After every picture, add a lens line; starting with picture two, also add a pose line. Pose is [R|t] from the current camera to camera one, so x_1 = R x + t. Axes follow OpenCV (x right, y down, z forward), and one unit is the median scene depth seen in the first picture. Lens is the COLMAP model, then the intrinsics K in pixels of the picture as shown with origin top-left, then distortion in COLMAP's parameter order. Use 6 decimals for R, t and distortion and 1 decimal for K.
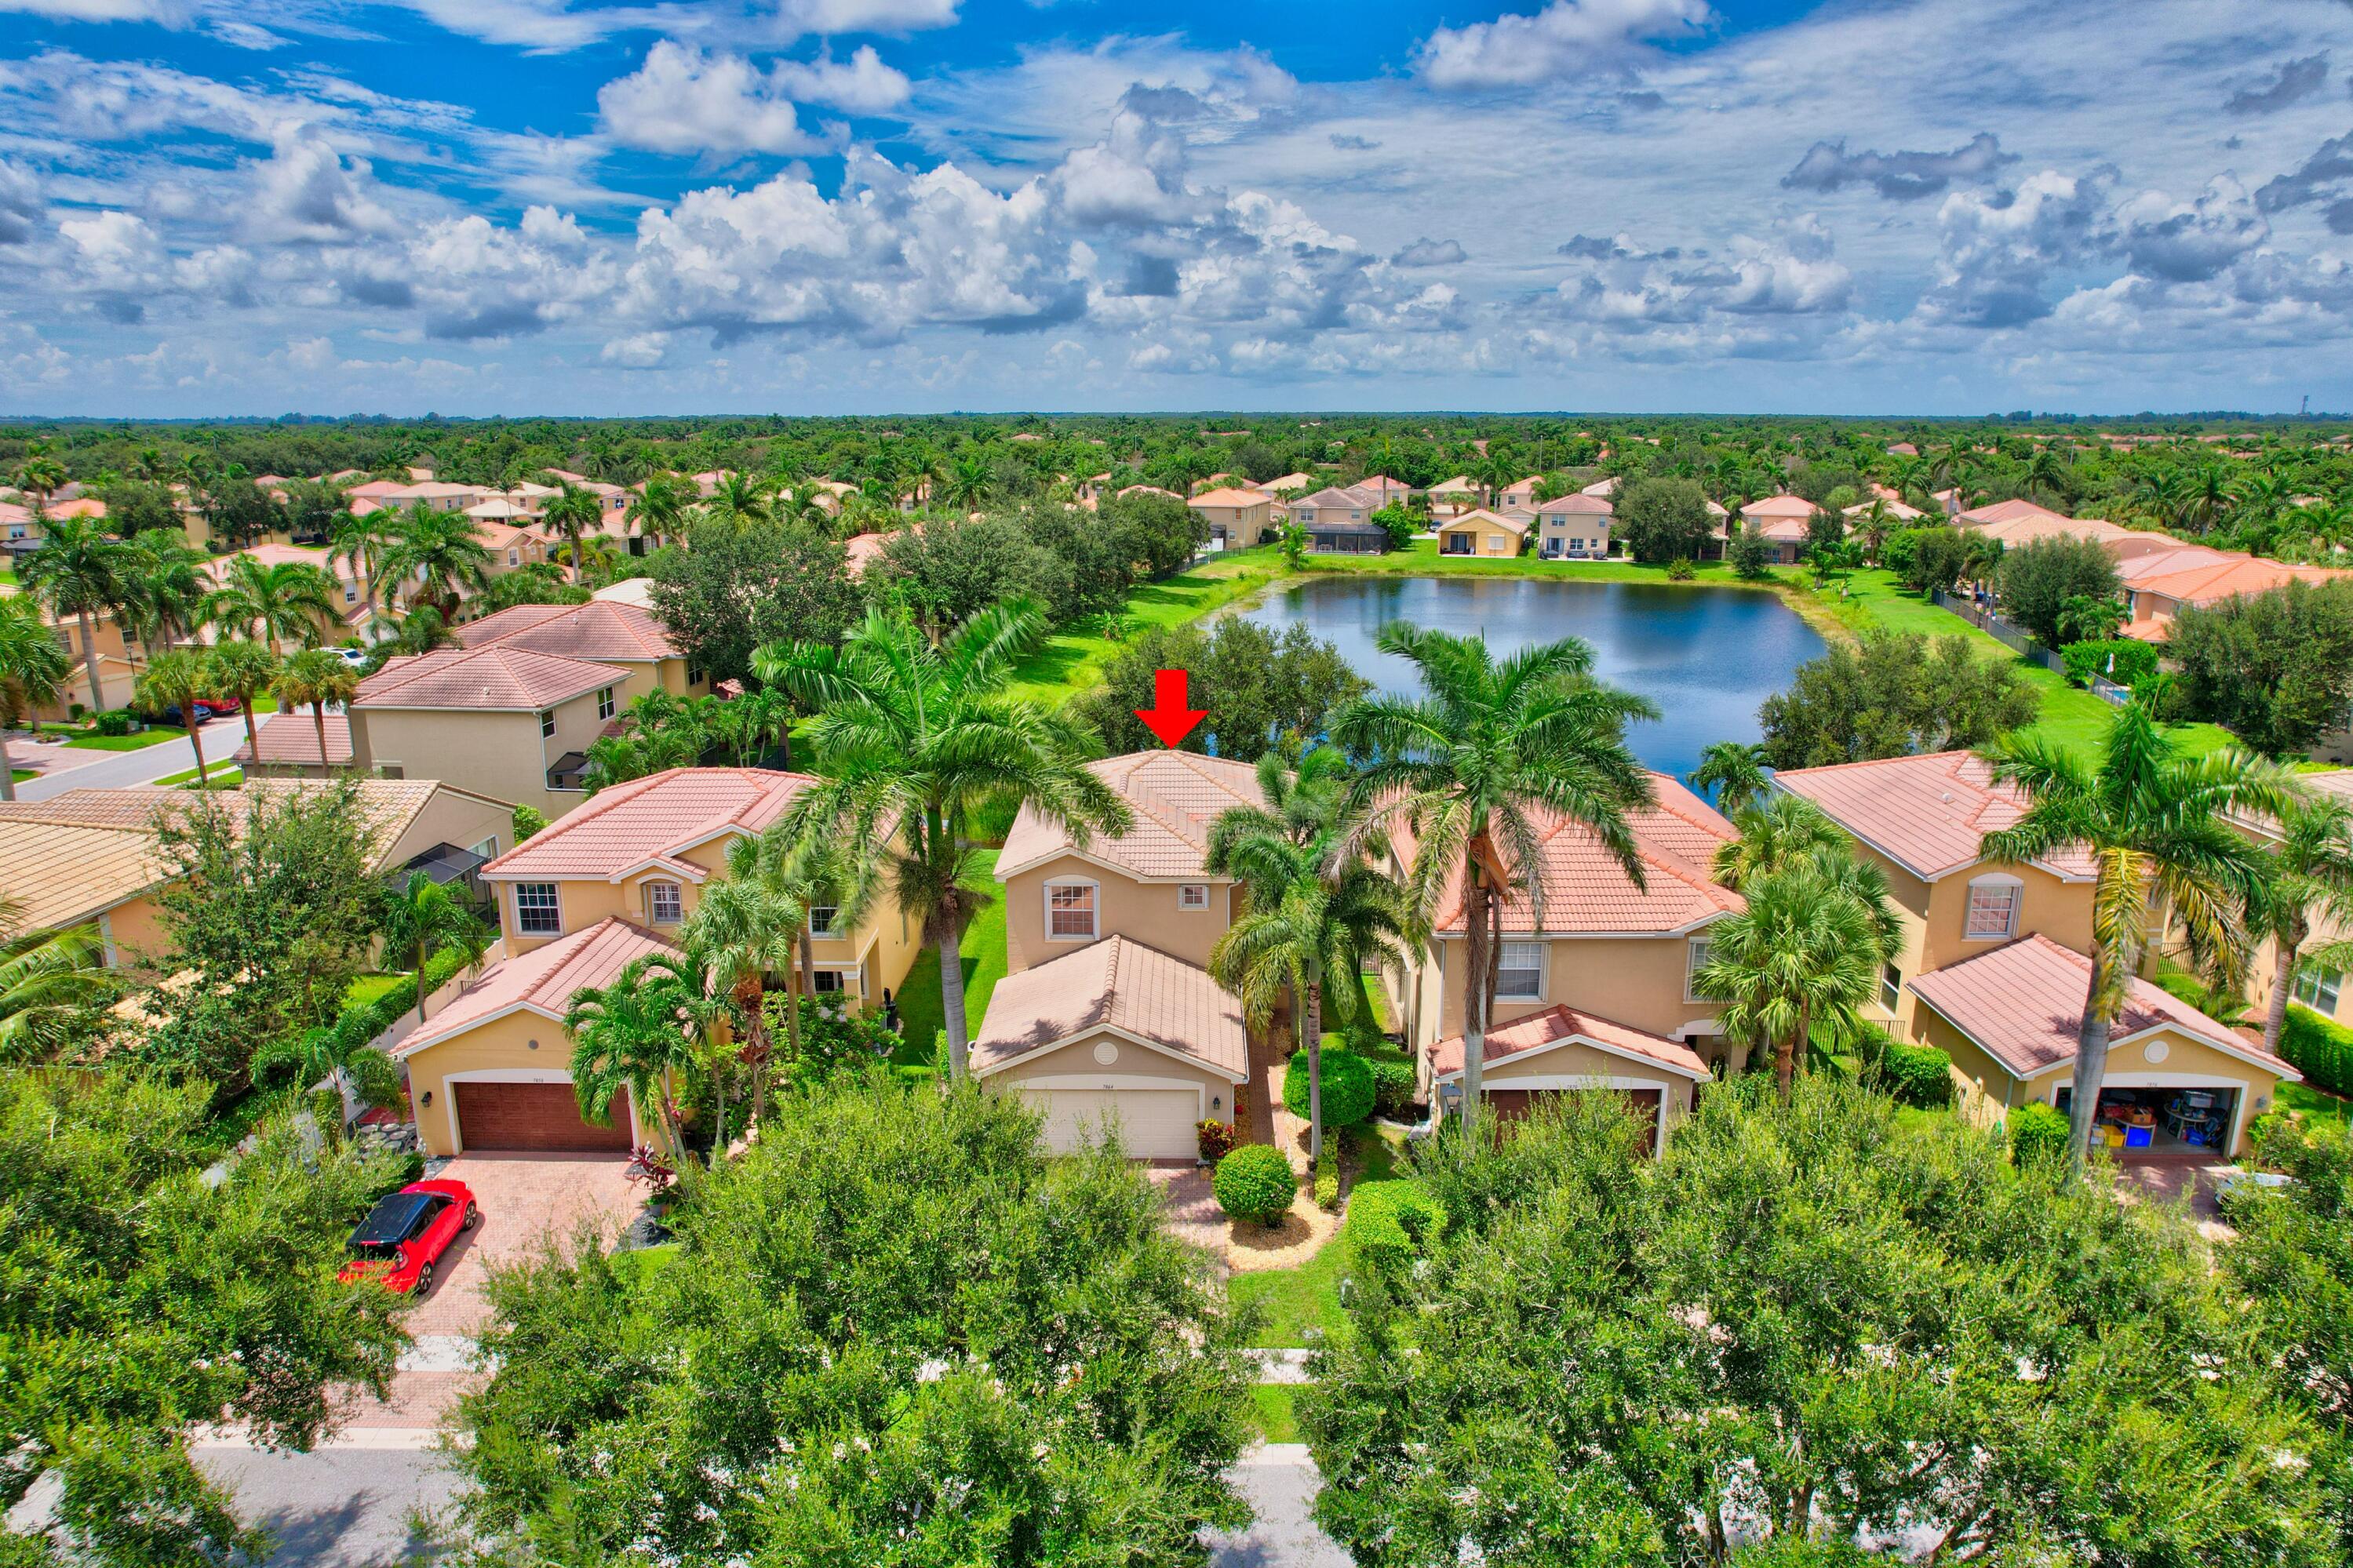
lens RADIAL K [[1506.1, 0, 1170.7], [0, 1506.1, 781.2], [0, 0, 1]] dist [-0.080422, 0.074862]
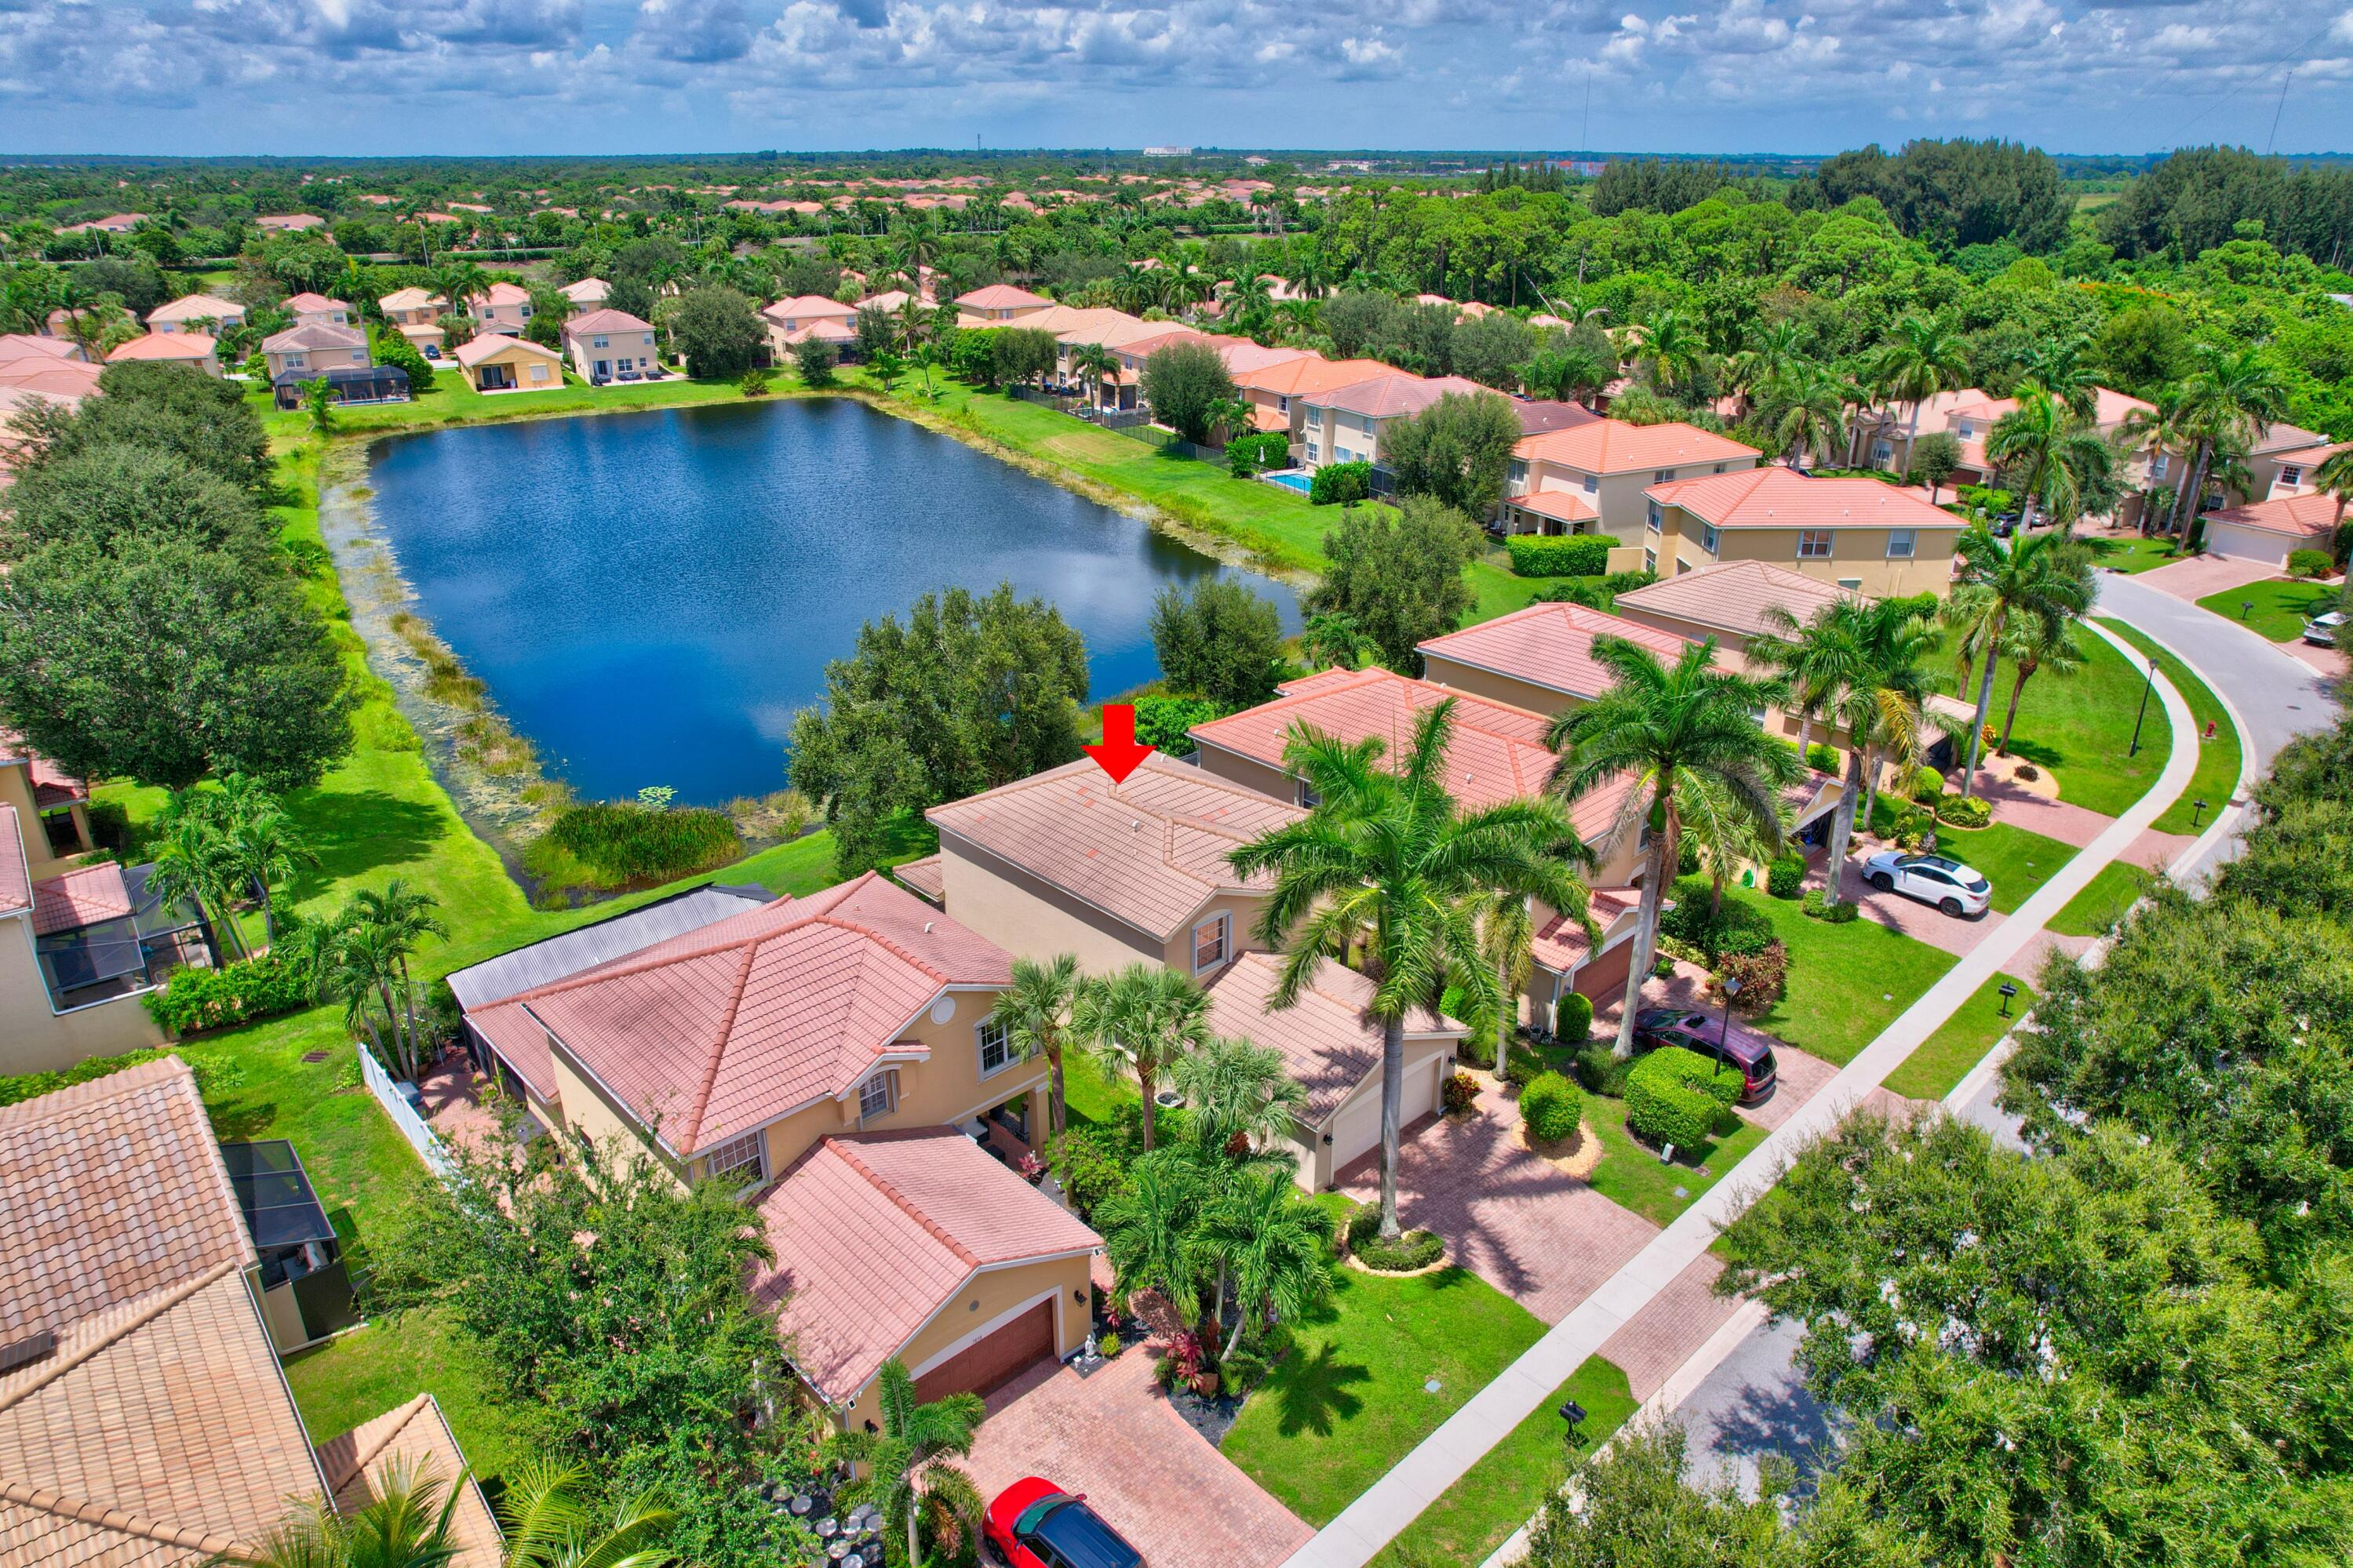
lens RADIAL K [[1506.1, 0, 1170.7], [0, 1506.1, 781.2], [0, 0, 1]] dist [-0.080422, 0.074862]
pose [[0.720108, -0.271349, 0.638603, -0.275072], [0.166593, 0.961054, 0.220505, -0.097971], [-0.673566, -0.052401, 0.737267, 0.099341]]
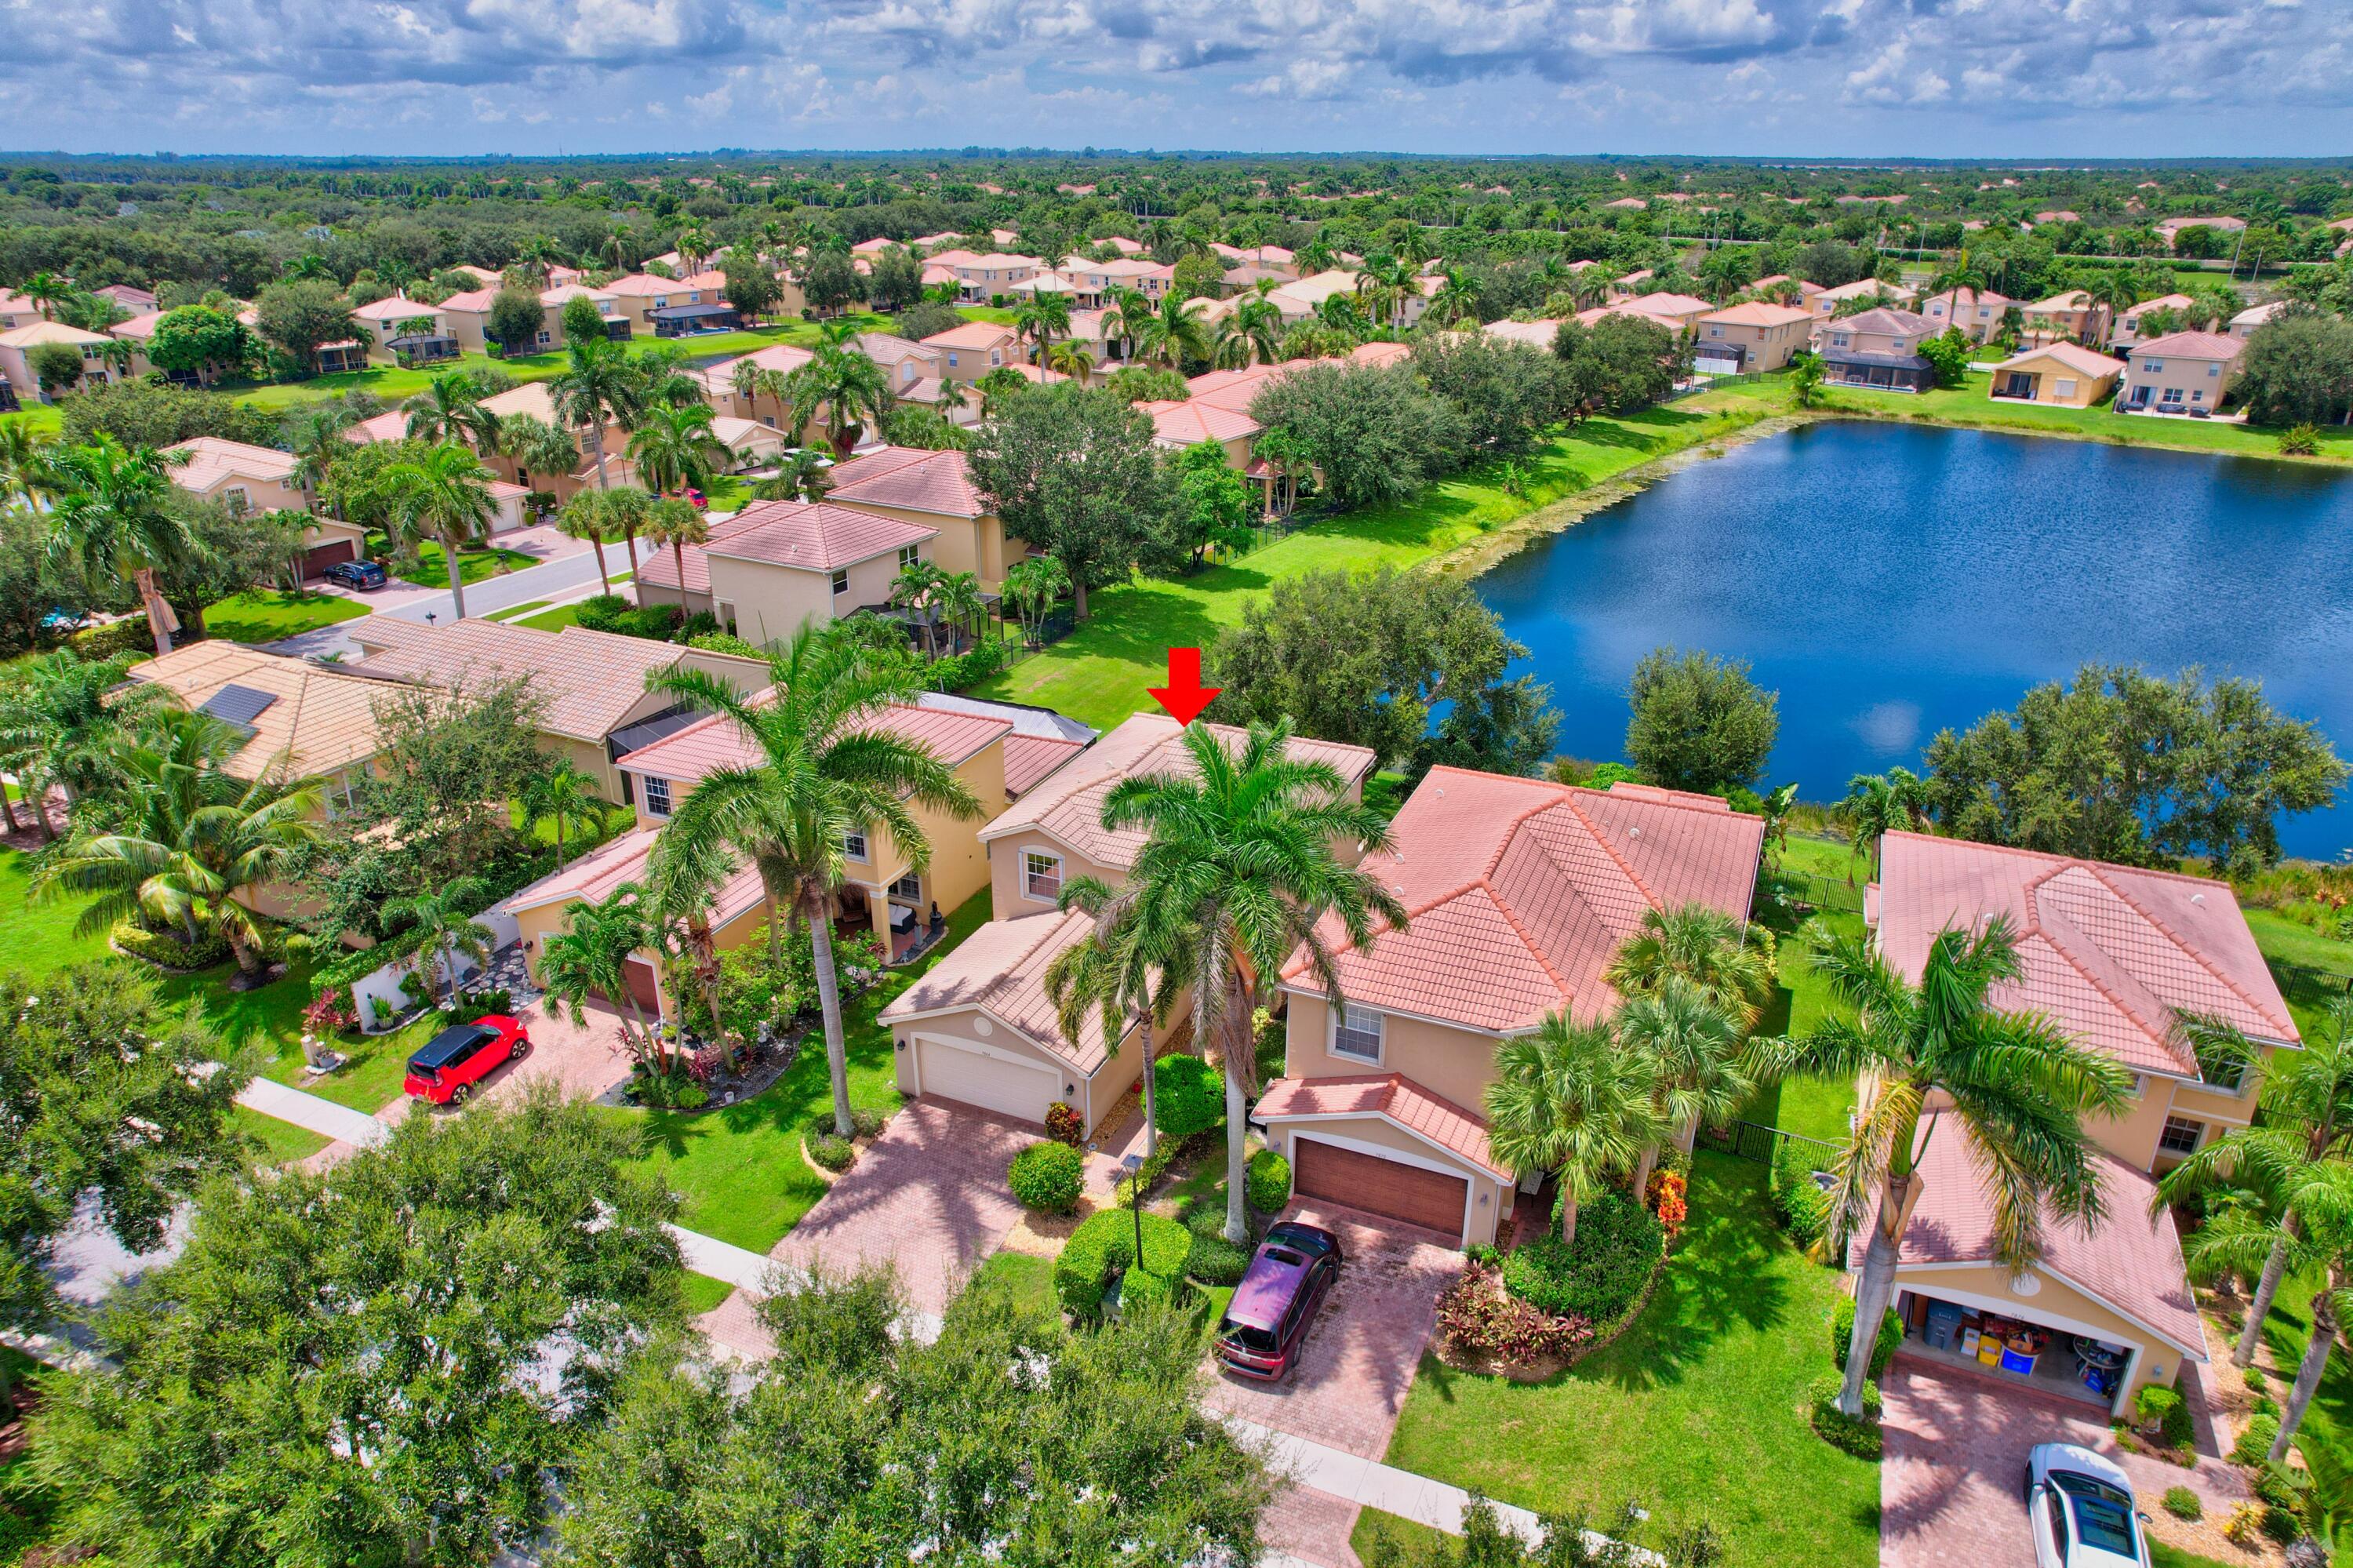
lens RADIAL K [[1506.4, 0, 1170.7], [0, 1506.4, 781.2], [0, 0, 1]] dist [-0.080422, 0.074862]
pose [[0.919763, 0.154925, -0.360603, 0.155970], [-0.095661, 0.979577, 0.176857, -0.071567], [0.380637, -0.128171, 0.915799, 0.014038]]
